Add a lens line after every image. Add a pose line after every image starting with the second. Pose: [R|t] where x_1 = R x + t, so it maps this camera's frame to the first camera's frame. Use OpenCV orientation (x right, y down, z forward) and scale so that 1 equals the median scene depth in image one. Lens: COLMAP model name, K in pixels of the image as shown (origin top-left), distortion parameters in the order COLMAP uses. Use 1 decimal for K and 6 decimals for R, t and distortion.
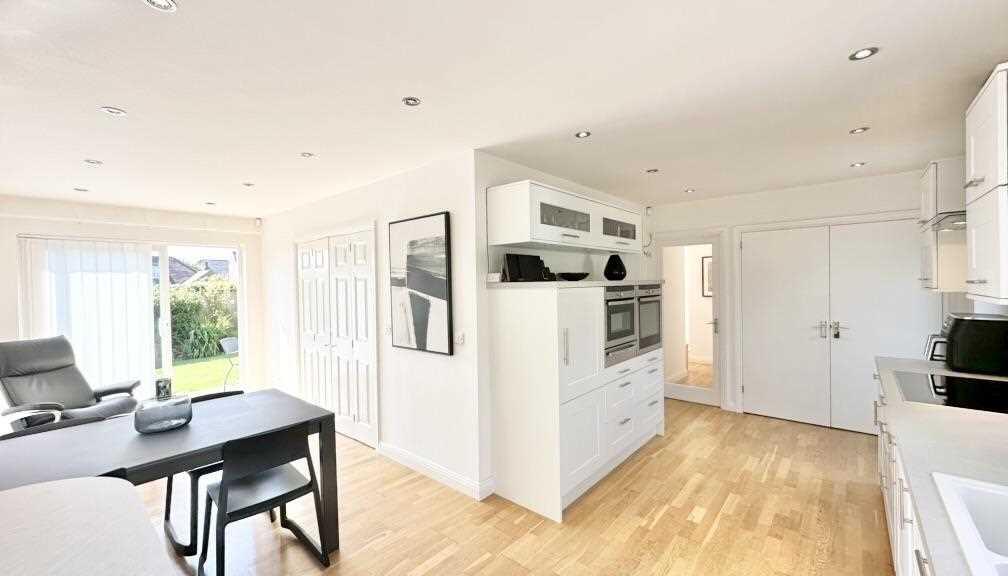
lens RADIAL K [[403.5, 0, 504.0], [0, 403.5, 288.0], [0, 0, 1]] dist [-0.001231, -0.000268]
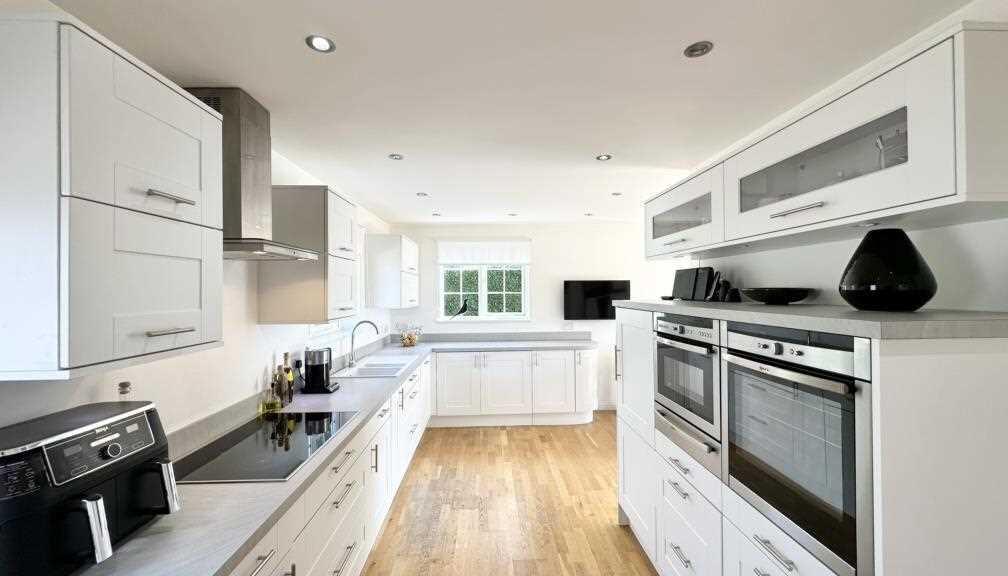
lens RADIAL K [[403.5, 0, 504.0], [0, 403.5, 288.0], [0, 0, 1]] dist [-0.001231, -0.000268]
pose [[-0.727284, 0.022242, -0.685976, 0.802795], [0.015055, 0.999751, 0.016454, -0.053019], [0.686171, 0.001639, -0.727438, 1.160446]]
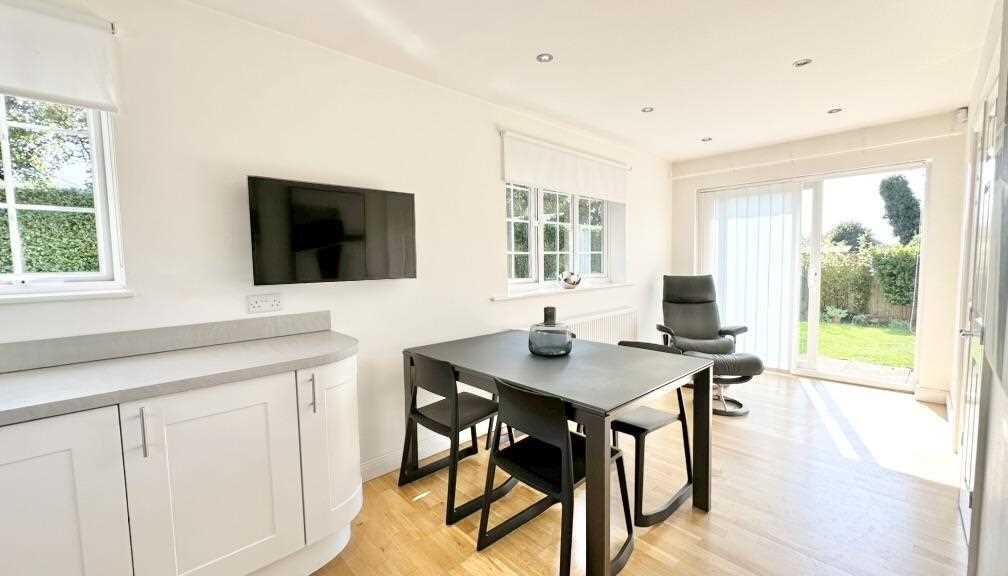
lens RADIAL K [[403.5, 0, 504.0], [0, 403.5, 288.0], [0, 0, 1]] dist [-0.001231, -0.000268]
pose [[-0.102779, 0.098211, -0.989844, 0.122221], [0.006801, 0.995160, 0.098033, 0.044505], [0.994681, 0.003344, -0.102950, 0.618088]]
